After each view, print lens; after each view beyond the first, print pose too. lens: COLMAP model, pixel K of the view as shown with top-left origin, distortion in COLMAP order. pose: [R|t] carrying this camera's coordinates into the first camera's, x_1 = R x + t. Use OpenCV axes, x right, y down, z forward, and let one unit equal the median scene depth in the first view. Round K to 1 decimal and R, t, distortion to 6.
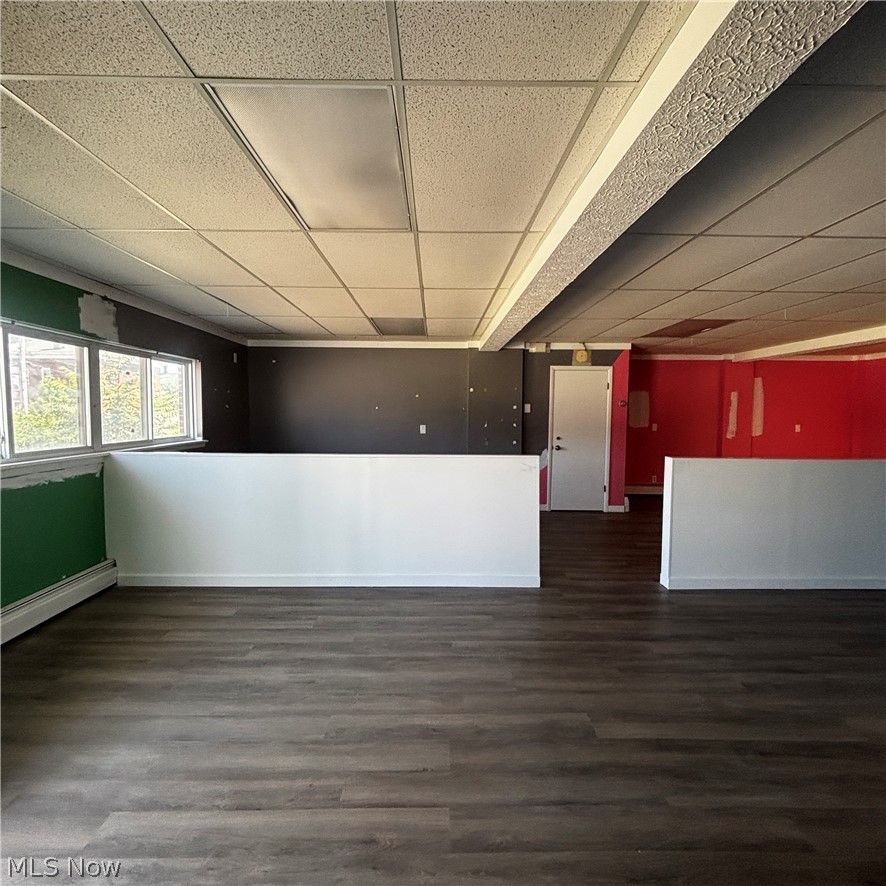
lens RADIAL K [[481.0, 0, 443.6], [0, 481.0, 443.2], [0, 0, 1]] dist [-0.002218, 0.001118]
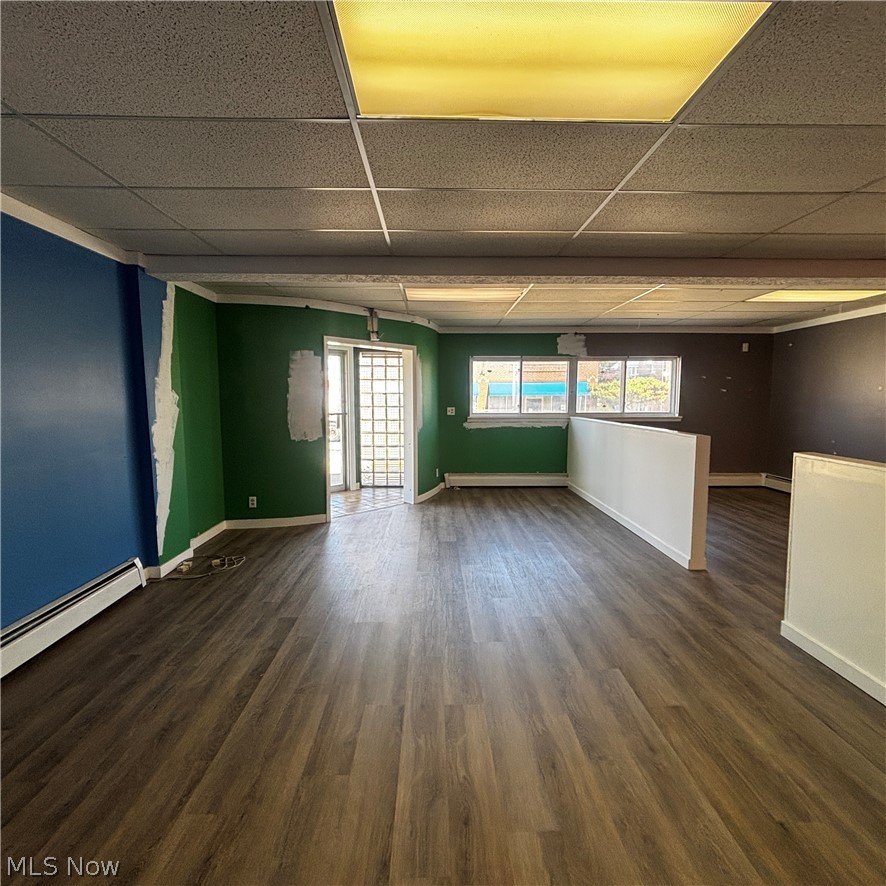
lens RADIAL K [[481.0, 0, 440.0], [0, 481.0, 443.1], [0, 0, 1]] dist [-0.002218, 0.001118]
pose [[-0.000151, 0.086419, -0.996259, 1.159063], [-0.067221, 0.994005, 0.086234, -0.005589], [0.997738, 0.066983, 0.005659, 0.479691]]
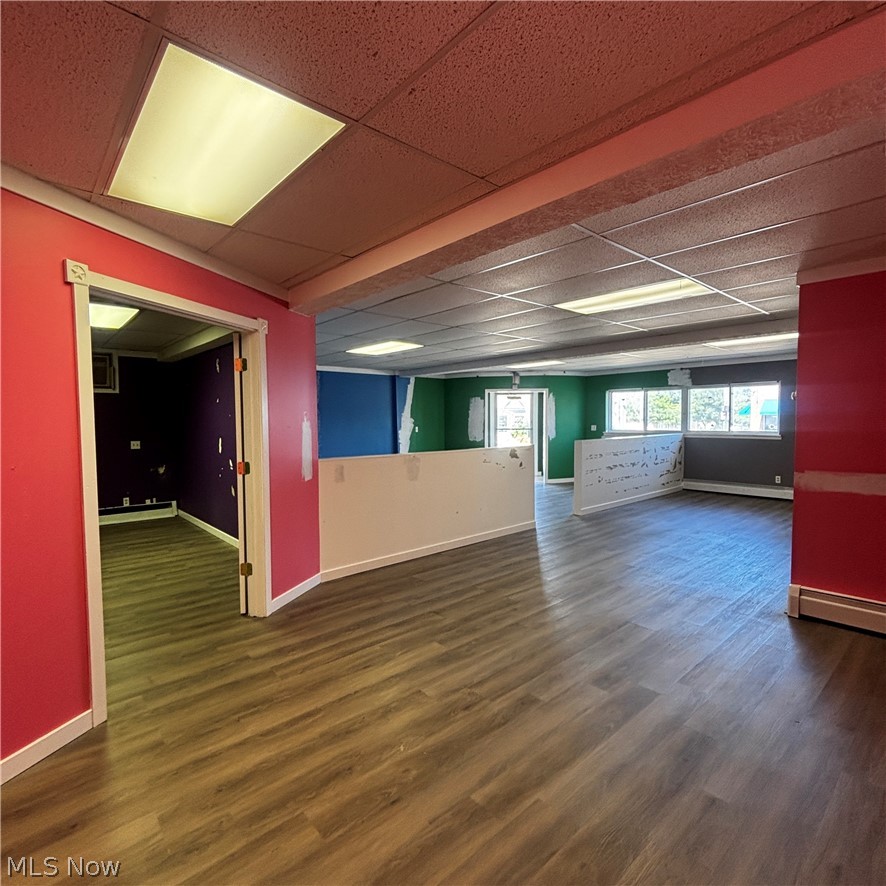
lens RADIAL K [[481.0, 0, 447.7], [0, 481.0, 442.6], [0, 0, 1]] dist [-0.002218, 0.001118]
pose [[-0.754149, 0.033226, -0.655862, 1.724419], [-0.040385, 0.994482, 0.096818, -0.117401], [0.655461, 0.099502, -0.748646, 2.017956]]
